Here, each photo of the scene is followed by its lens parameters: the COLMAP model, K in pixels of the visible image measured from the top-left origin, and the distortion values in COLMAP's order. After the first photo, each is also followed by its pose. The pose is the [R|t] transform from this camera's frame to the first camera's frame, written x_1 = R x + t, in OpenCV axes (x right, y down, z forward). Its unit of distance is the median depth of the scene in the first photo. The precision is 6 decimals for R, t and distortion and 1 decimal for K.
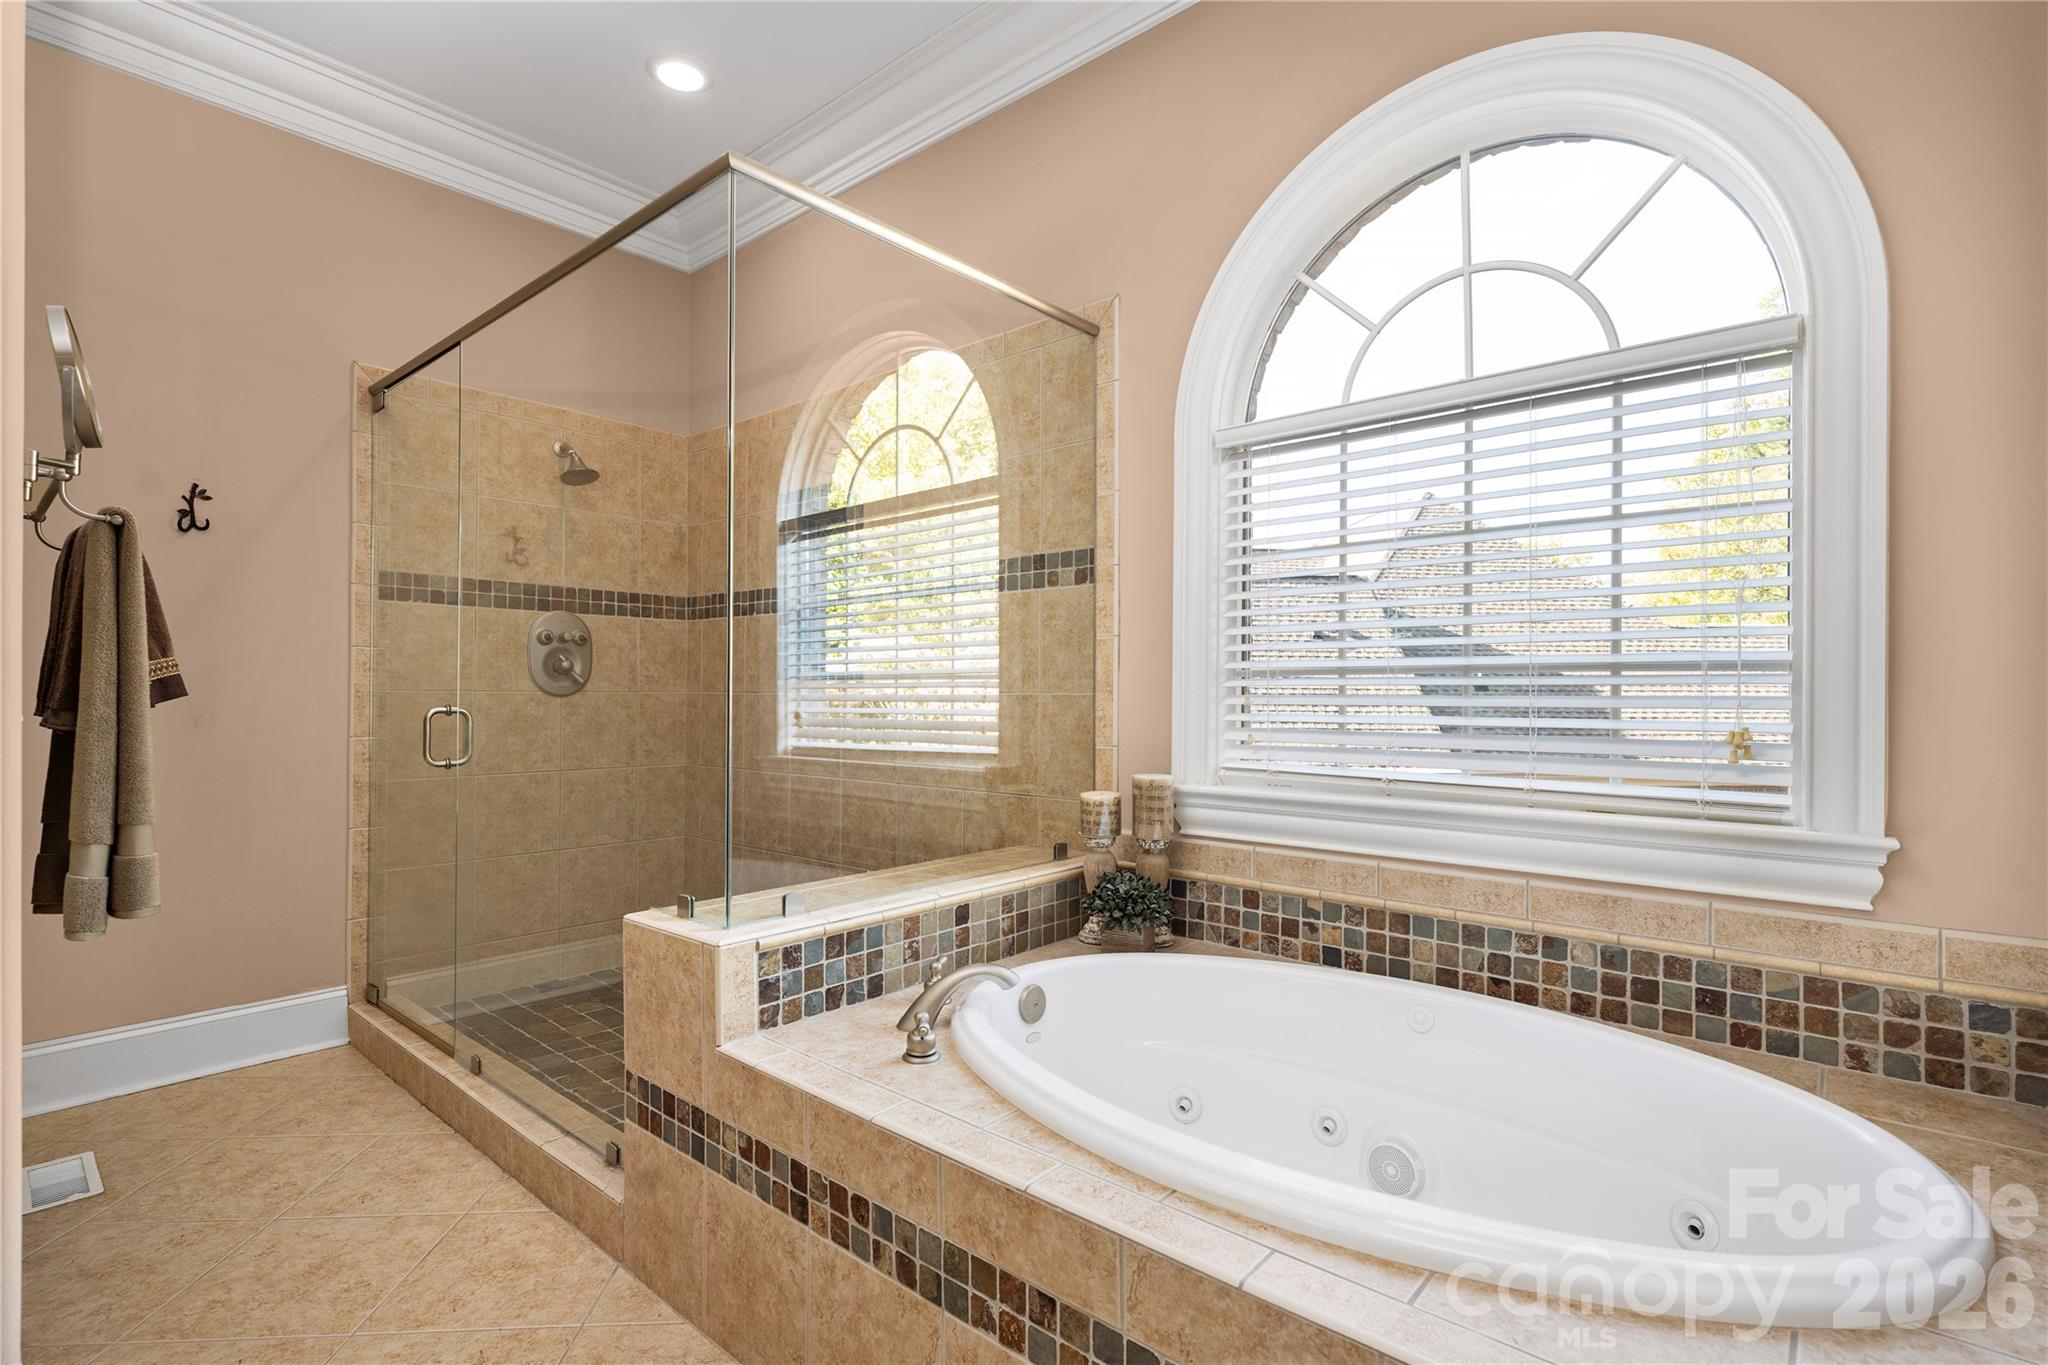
lens RADIAL K [[972.6, 0, 1015.3], [0, 972.6, 692.8], [0, 0, 1]] dist [-0.003631, 0.000043]
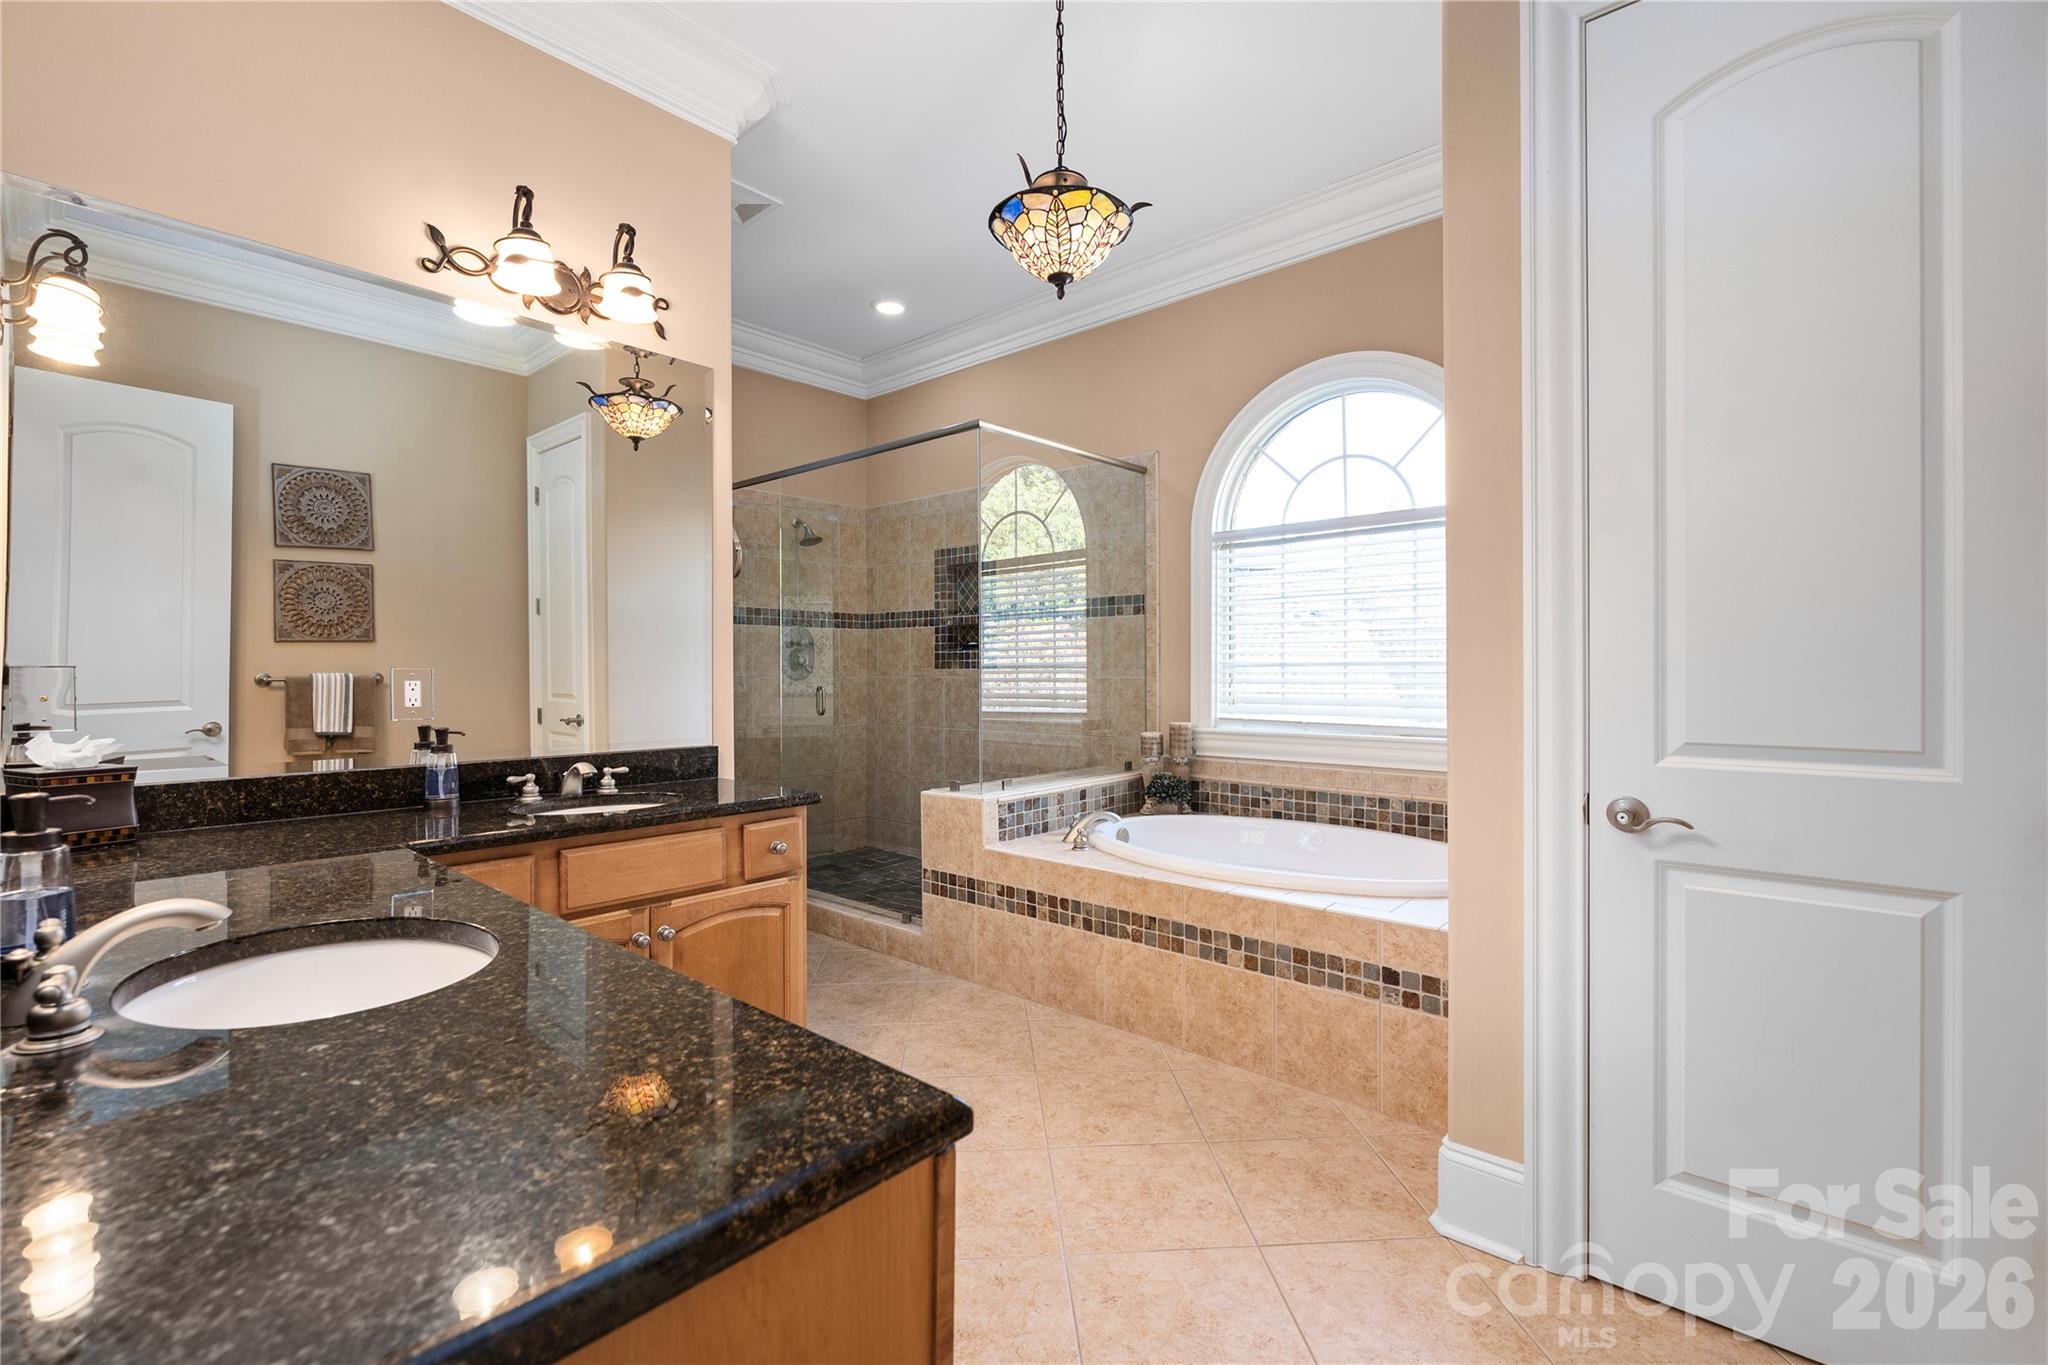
lens RADIAL K [[875.0, 0, 1034.5], [0, 875.0, 672.0], [0, 0, 1]] dist [-0.007267, 0.000620]
pose [[0.999960, -0.007724, 0.004530, -0.145534], [0.007710, 0.999966, 0.002948, -0.017193], [-0.004552, -0.002912, 0.999985, -0.667752]]
